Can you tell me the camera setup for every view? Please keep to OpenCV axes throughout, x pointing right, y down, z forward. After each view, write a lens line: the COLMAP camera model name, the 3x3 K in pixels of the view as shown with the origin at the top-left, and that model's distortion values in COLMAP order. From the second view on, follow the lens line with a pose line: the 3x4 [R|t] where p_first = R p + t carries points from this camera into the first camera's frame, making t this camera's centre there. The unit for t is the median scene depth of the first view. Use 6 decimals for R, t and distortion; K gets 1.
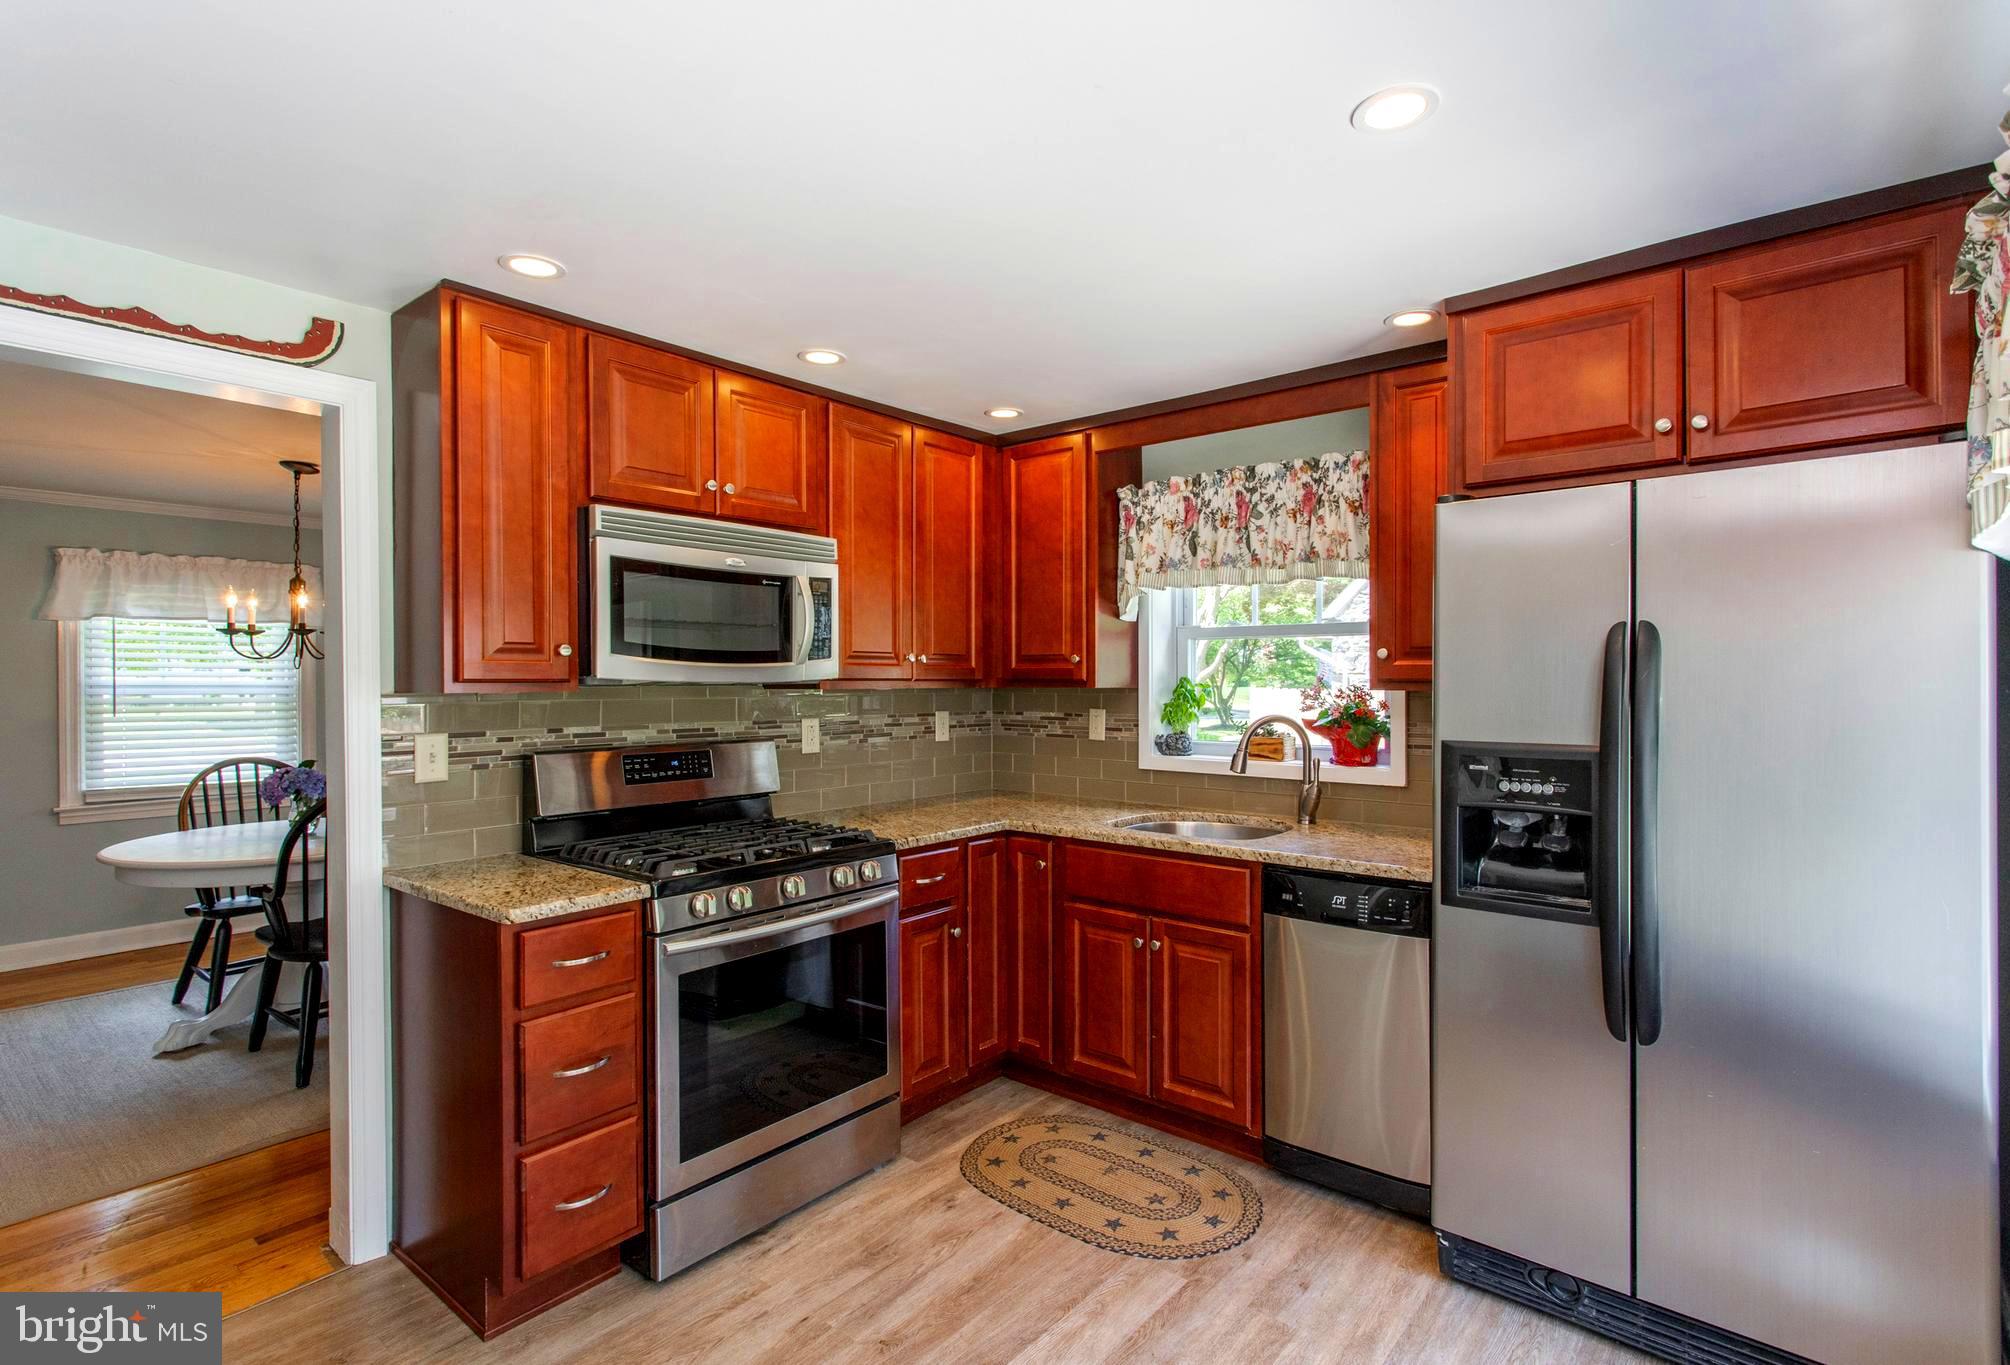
lens RADIAL K [[987.9, 0, 1014.8], [0, 987.9, 685.7], [0, 0, 1]] dist [0.003256, 0.001679]
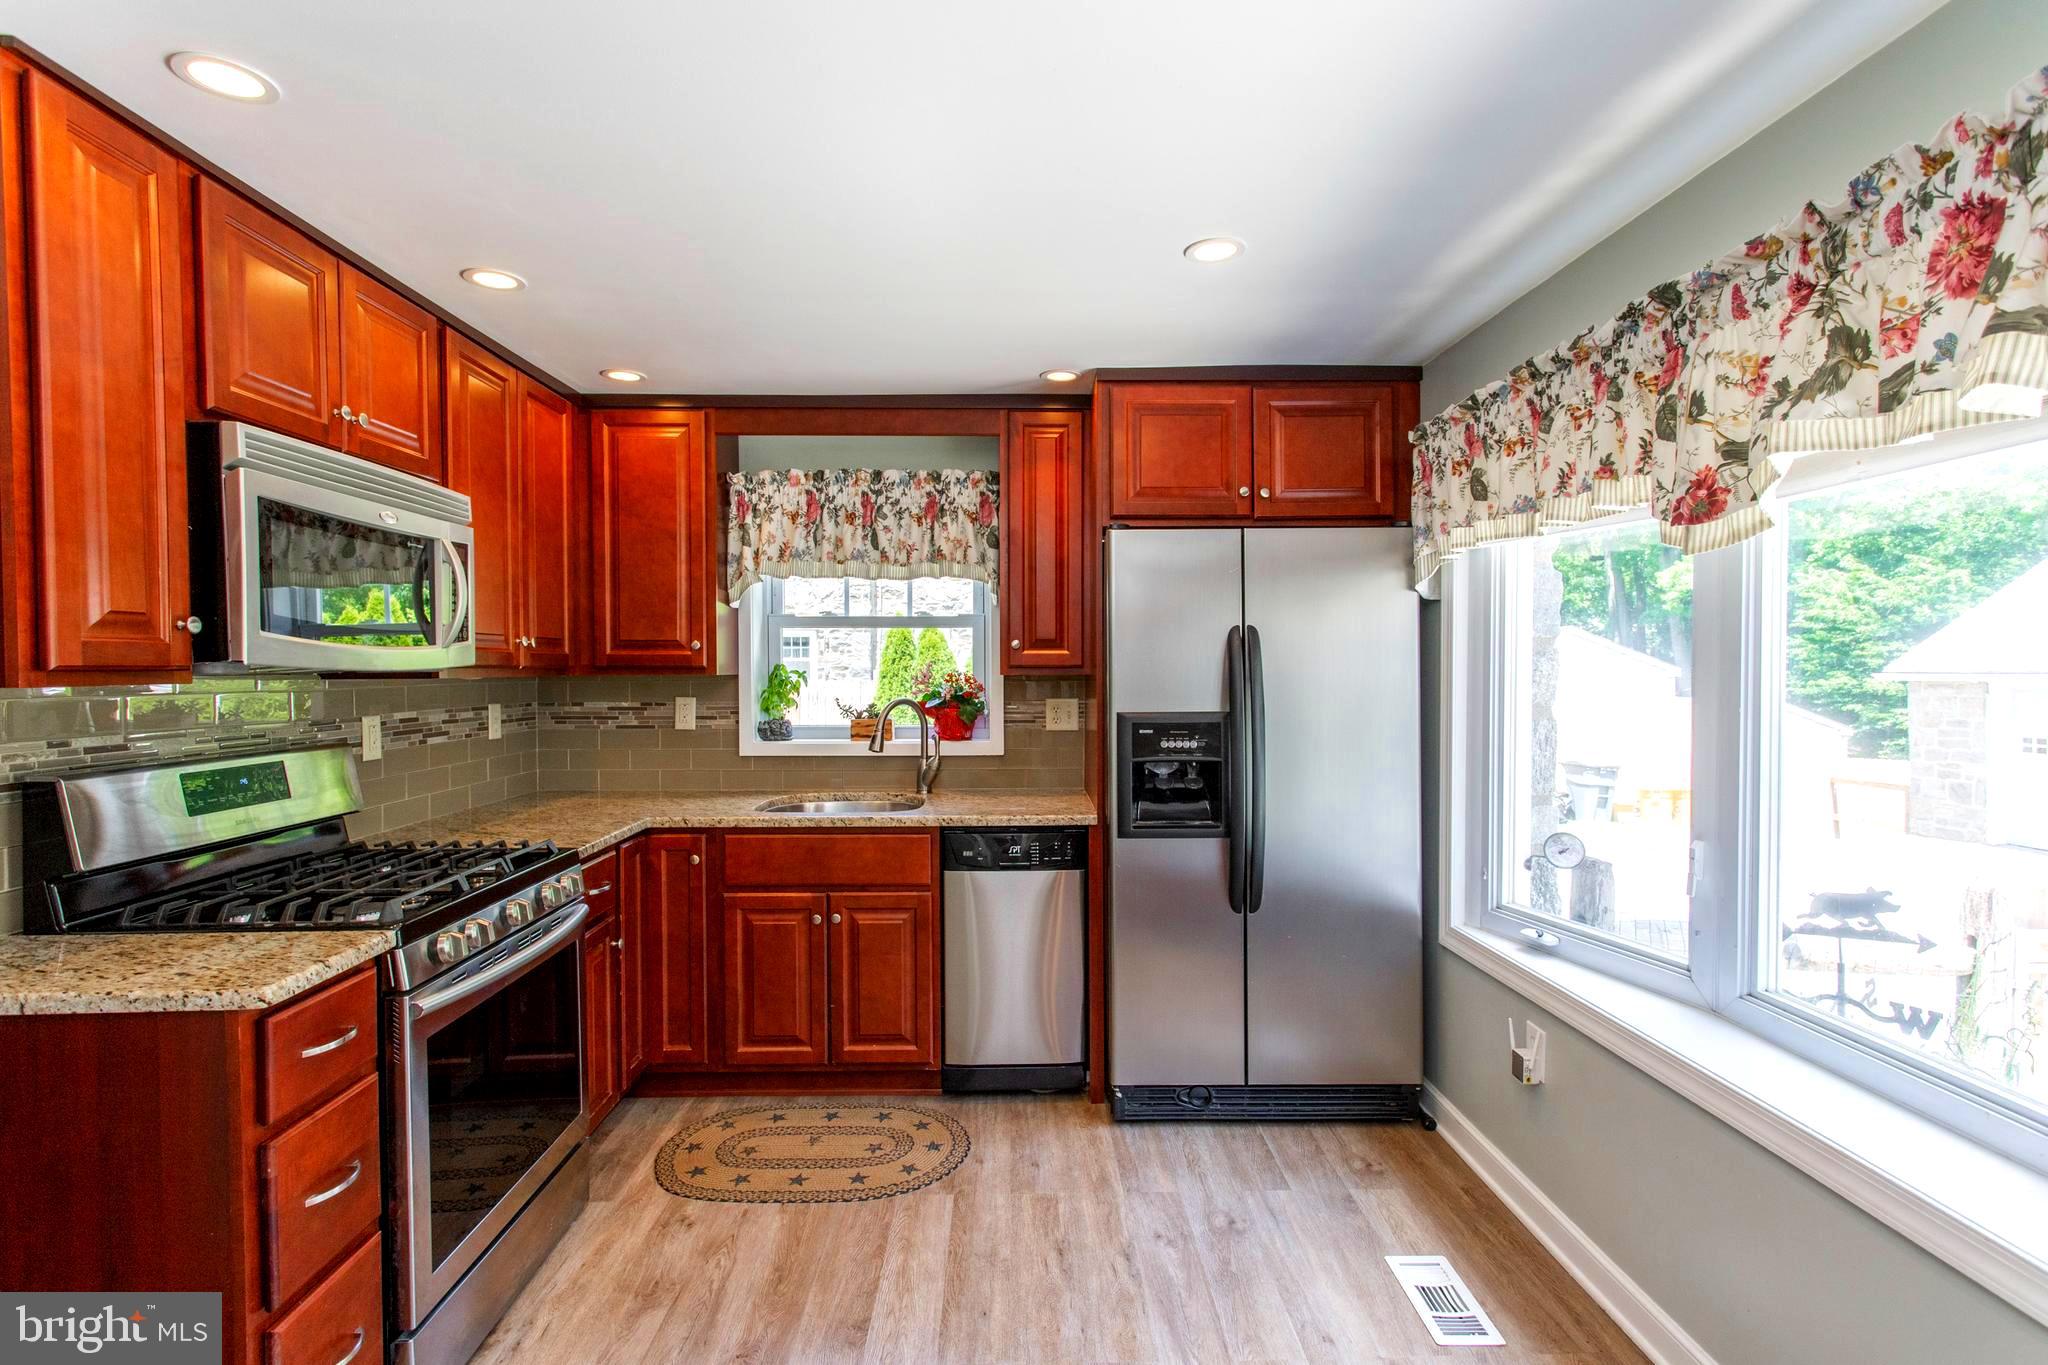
lens RADIAL K [[998.2, 0, 1020.4], [0, 998.2, 685.4], [0, 0, 1]] dist [0.000722, 0.003675]
pose [[0.758157, -0.013700, 0.651928, -0.444854], [0.006084, 0.999884, 0.013938, 0.000797], [-0.652044, -0.006601, 0.758153, 0.074755]]
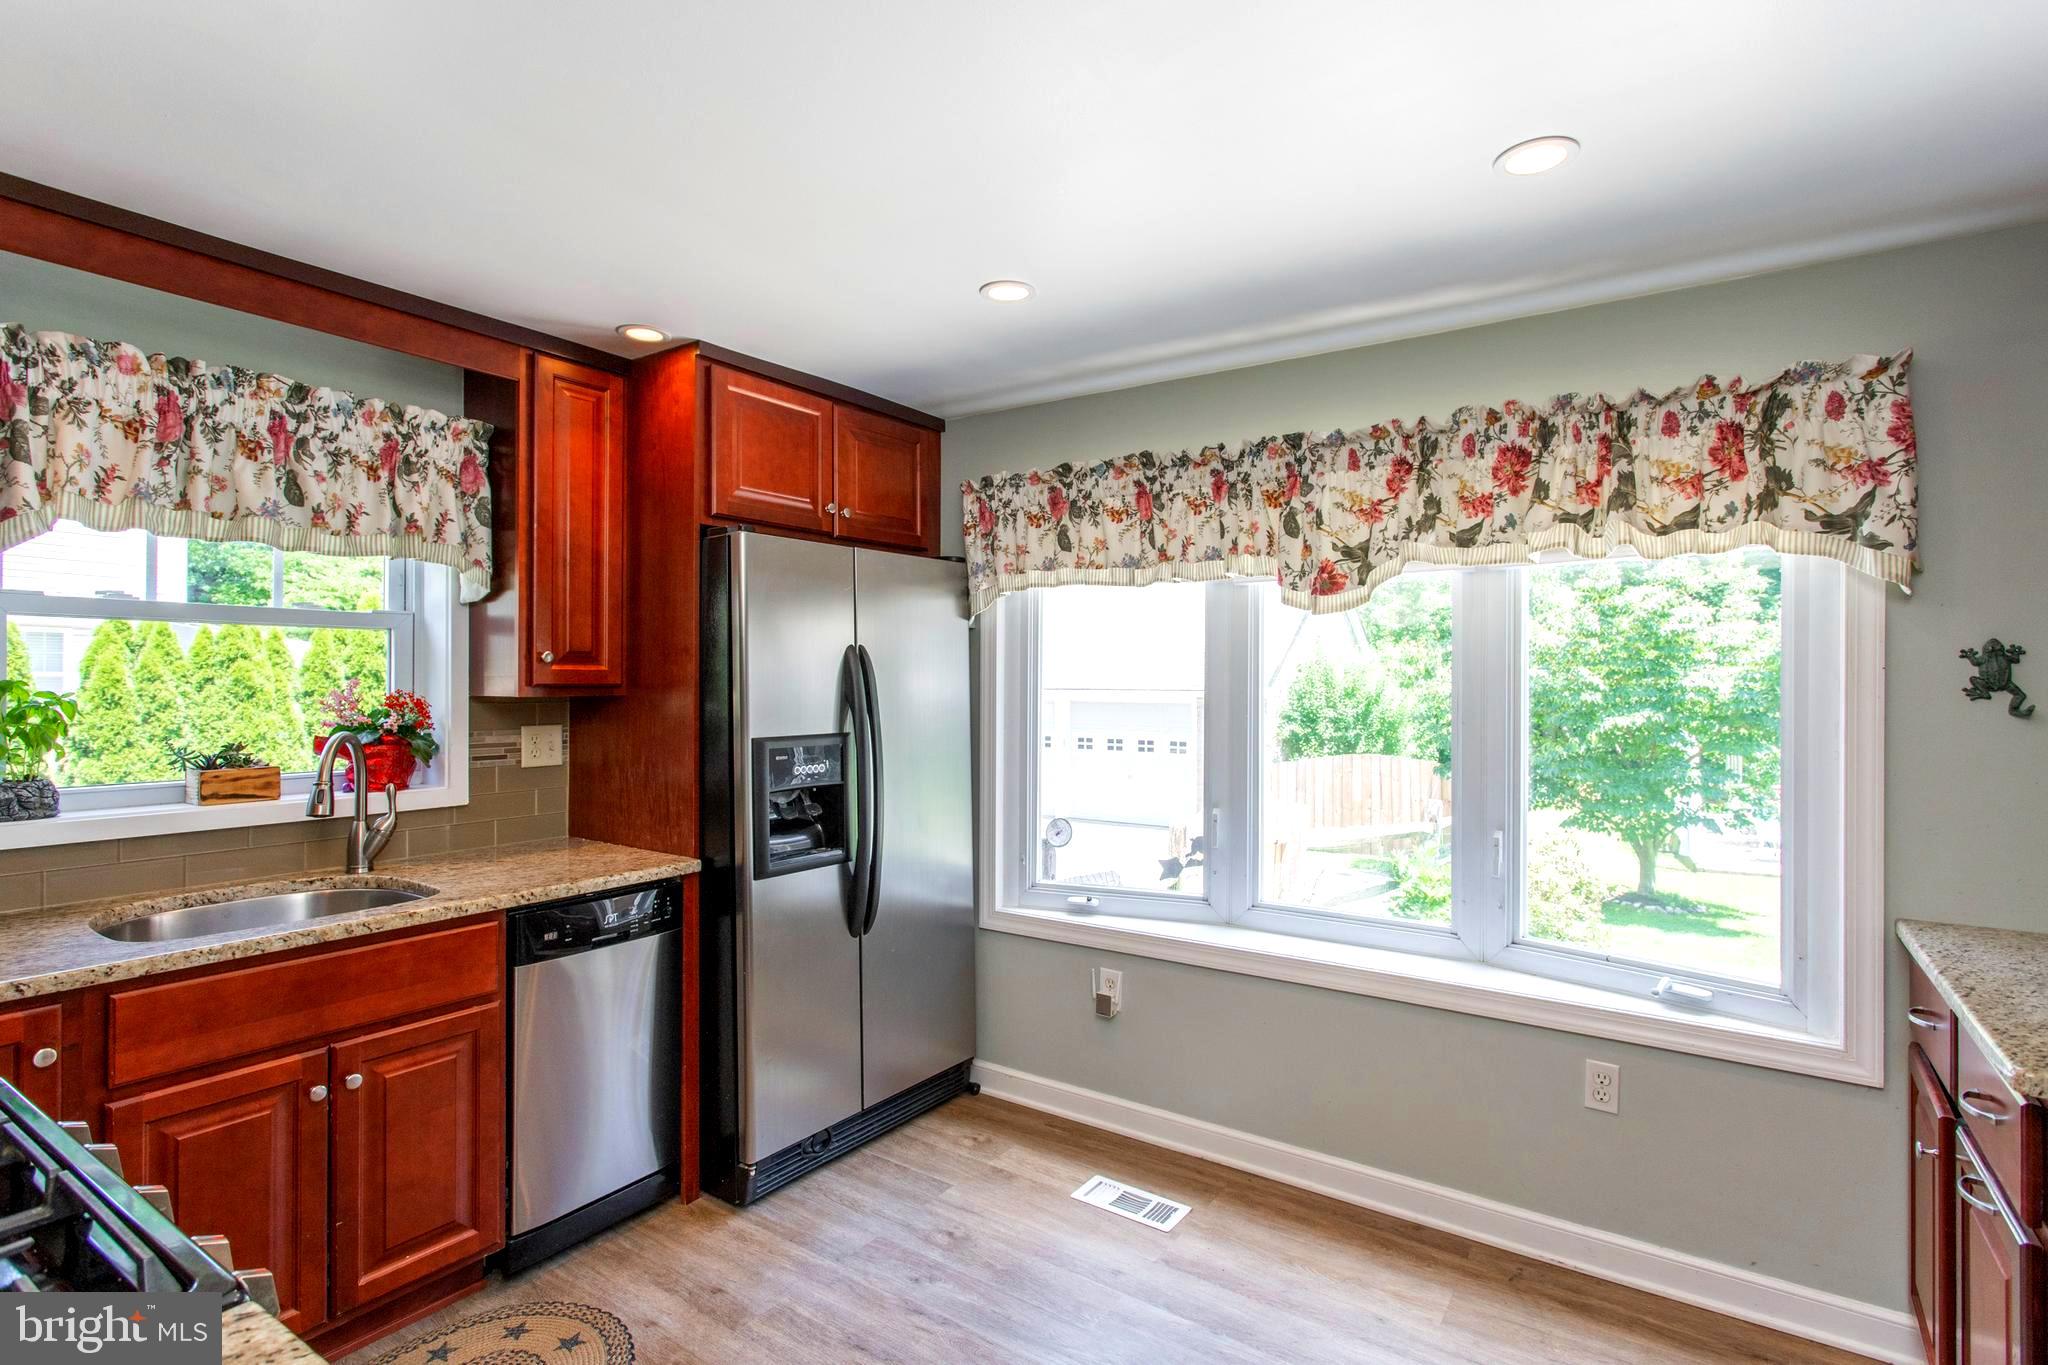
lens RADIAL K [[998.2, 0, 1034.8], [0, 998.2, 681.1], [0, 0, 1]] dist [0.000722, 0.003675]
pose [[-0.104074, 0.000222, 0.994570, -0.648342], [0.003865, 0.999993, 0.000181, -0.008405], [-0.994562, 0.003863, -0.104074, 0.678764]]
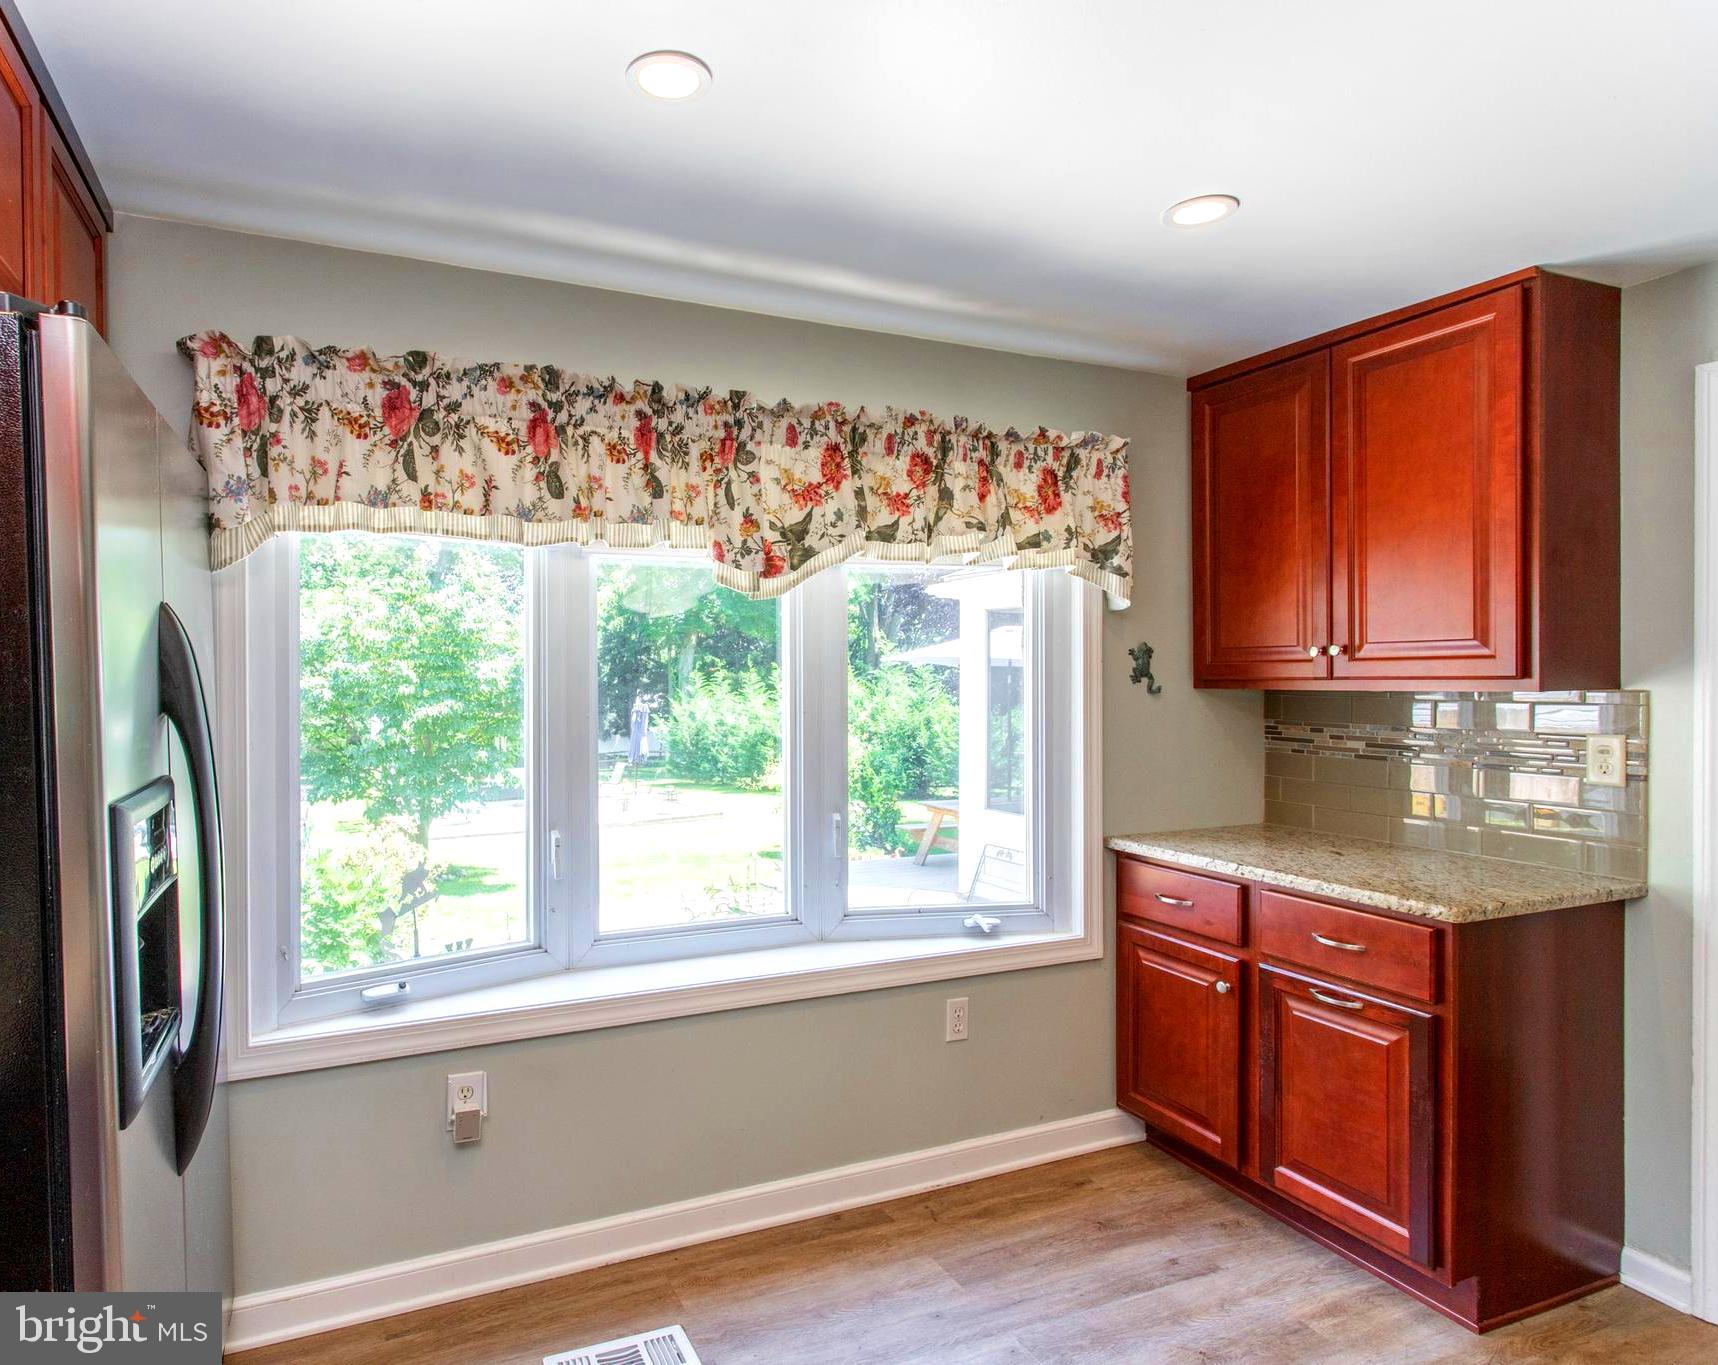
lens RADIAL K [[969.7, 0, 845.5], [0, 969.7, 683.9], [0, 0, 1]] dist [0.000565, 0.001519]
pose [[-0.883644, -0.001460, 0.468158, -0.156646], [0.006464, 0.999862, 0.015320, -0.009171], [-0.468116, 0.016563, -0.883512, 1.040736]]
